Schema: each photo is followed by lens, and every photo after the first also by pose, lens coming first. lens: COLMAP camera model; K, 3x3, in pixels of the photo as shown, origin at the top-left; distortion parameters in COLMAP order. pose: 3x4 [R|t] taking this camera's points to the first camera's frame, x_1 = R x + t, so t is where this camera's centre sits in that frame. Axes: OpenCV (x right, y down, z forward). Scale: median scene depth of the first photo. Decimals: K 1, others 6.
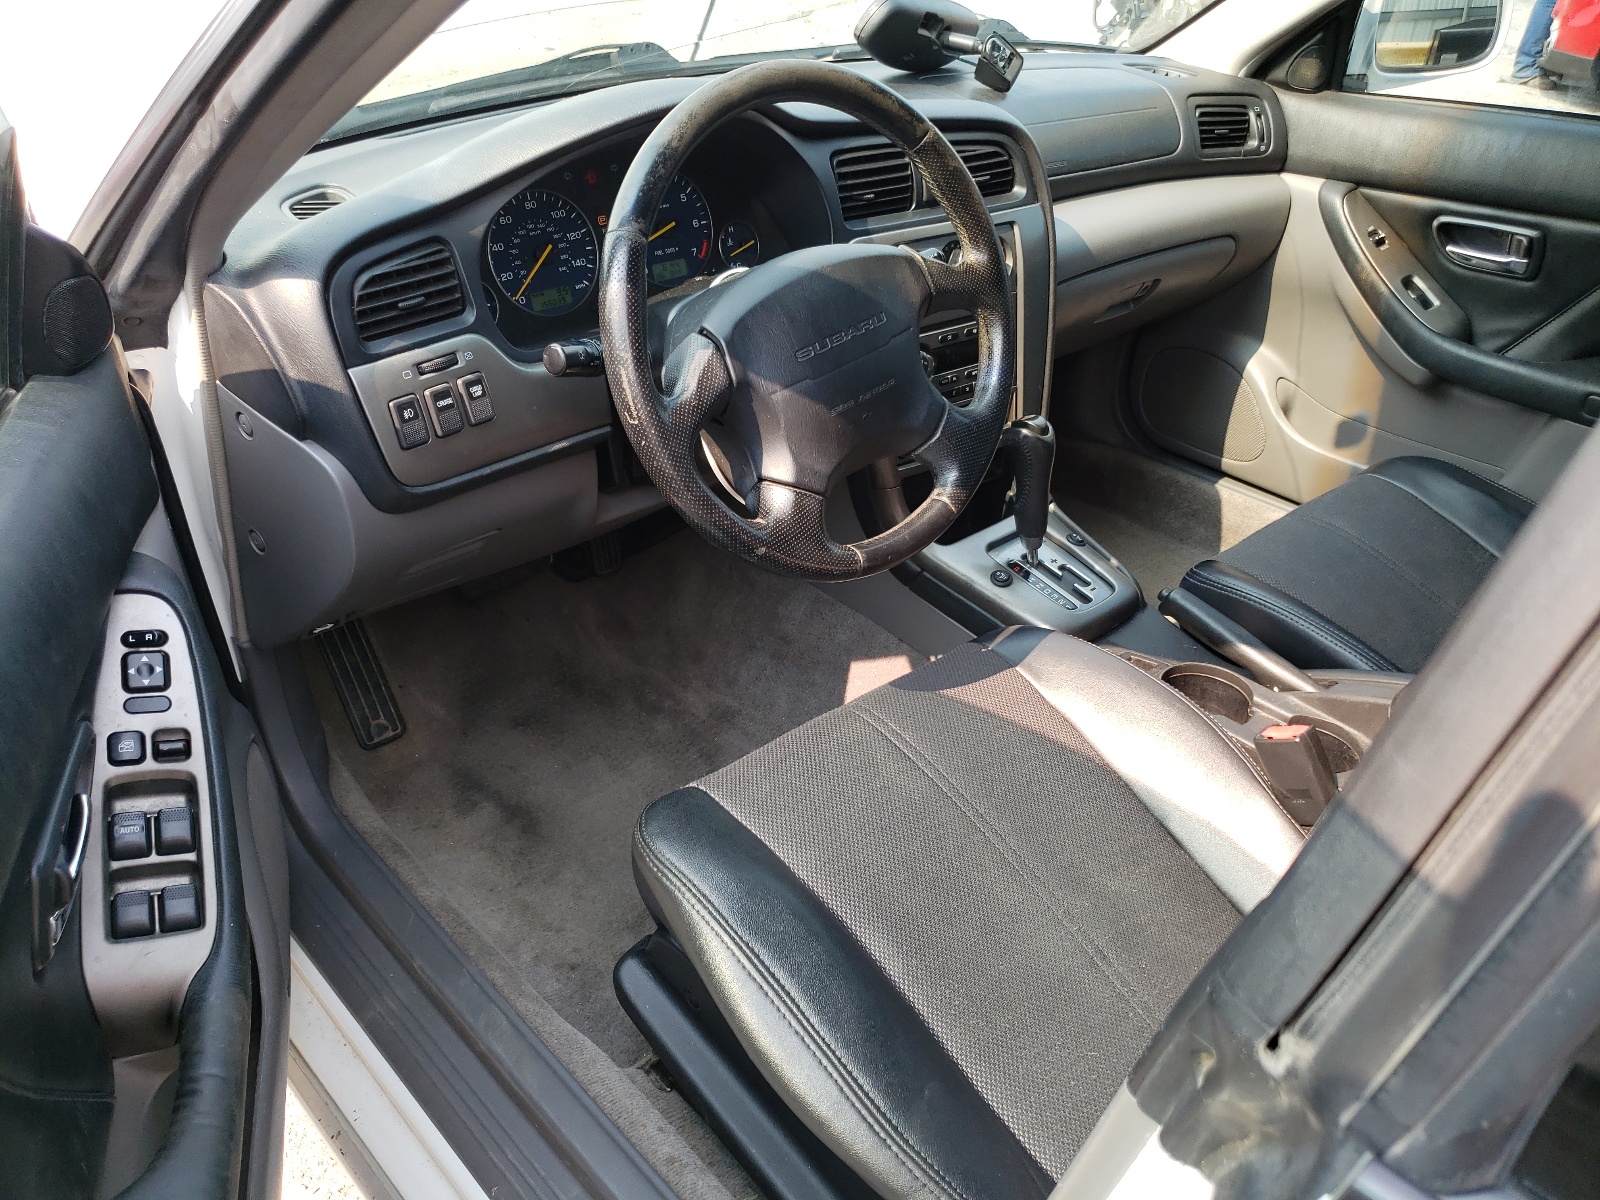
lens RADIAL K [[1263.9, 0, 772.4], [0, 1263.9, 601.7], [0, 0, 1]] dist [0.011450, 0.006974]
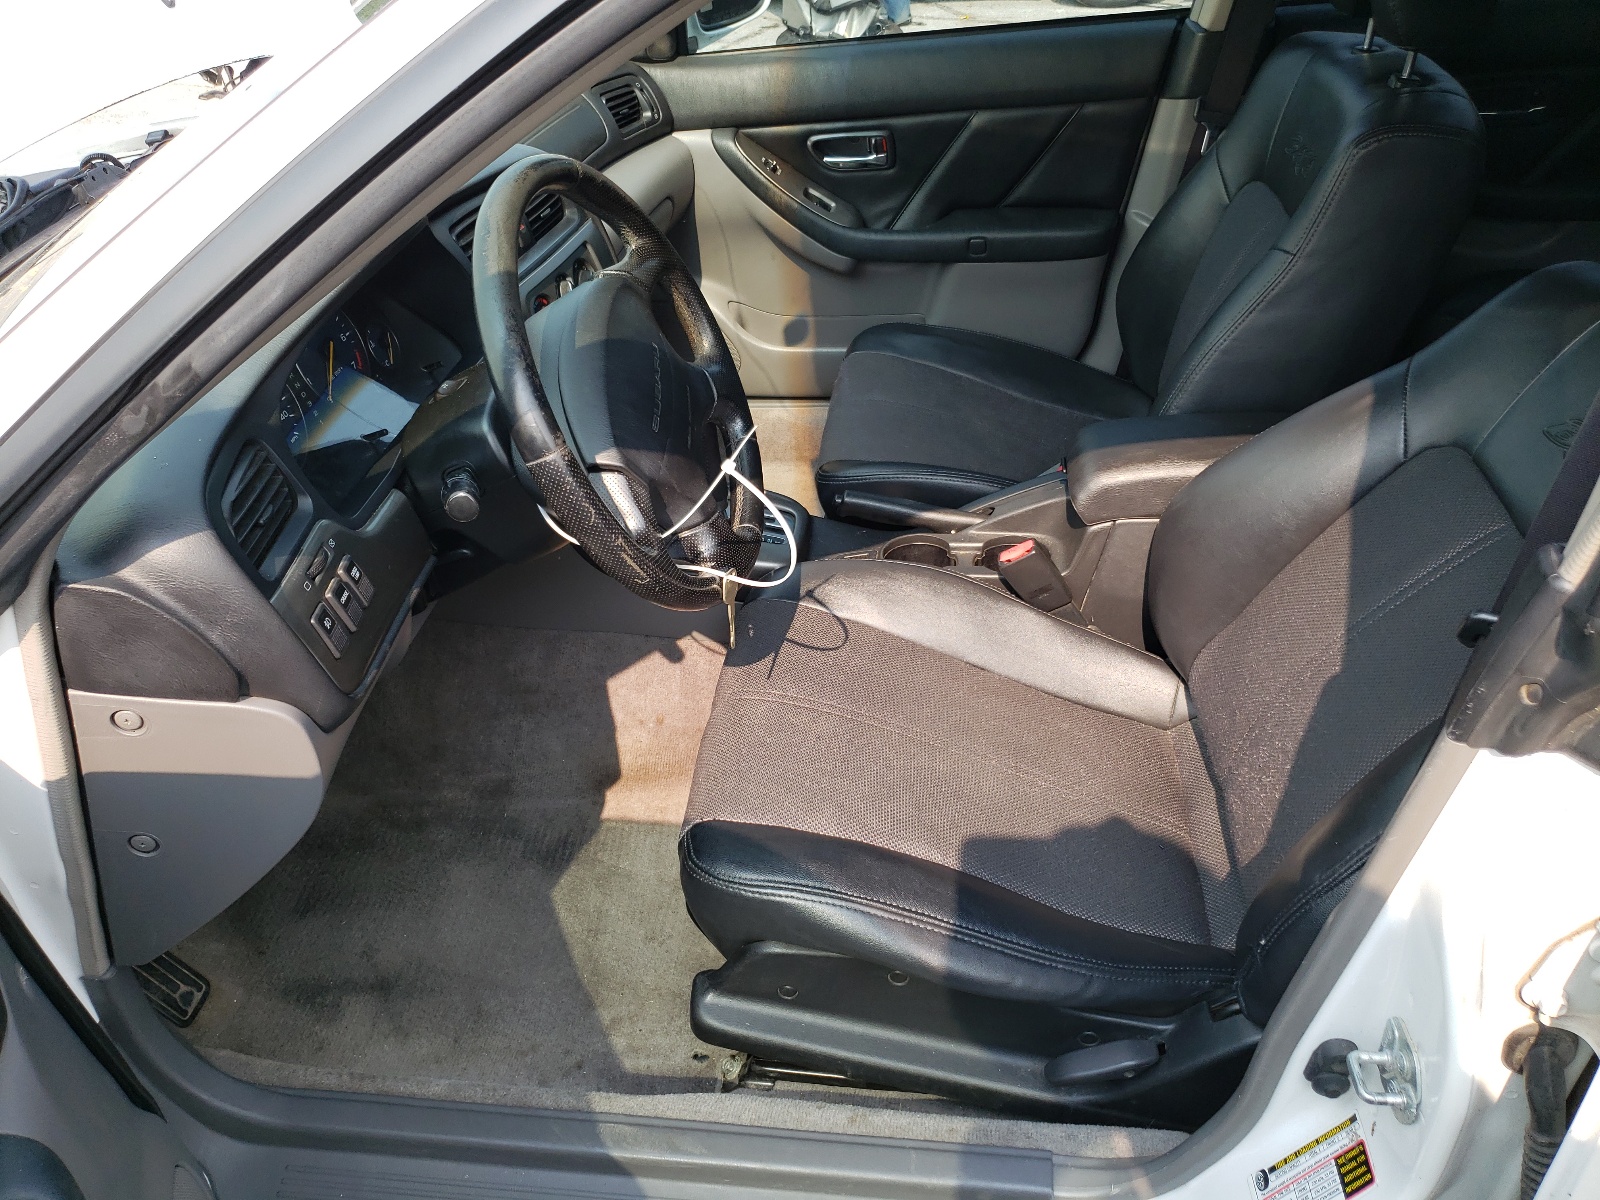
lens RADIAL K [[1263.9, 0, 772.4], [0, 1263.9, 601.7], [0, 0, 1]] dist [0.011450, 0.006974]
pose [[0.753130, -0.429887, 0.497989, -0.299057], [0.413055, 0.898159, 0.150652, -0.100735], [-0.512037, 0.092236, 0.853997, 0.021724]]
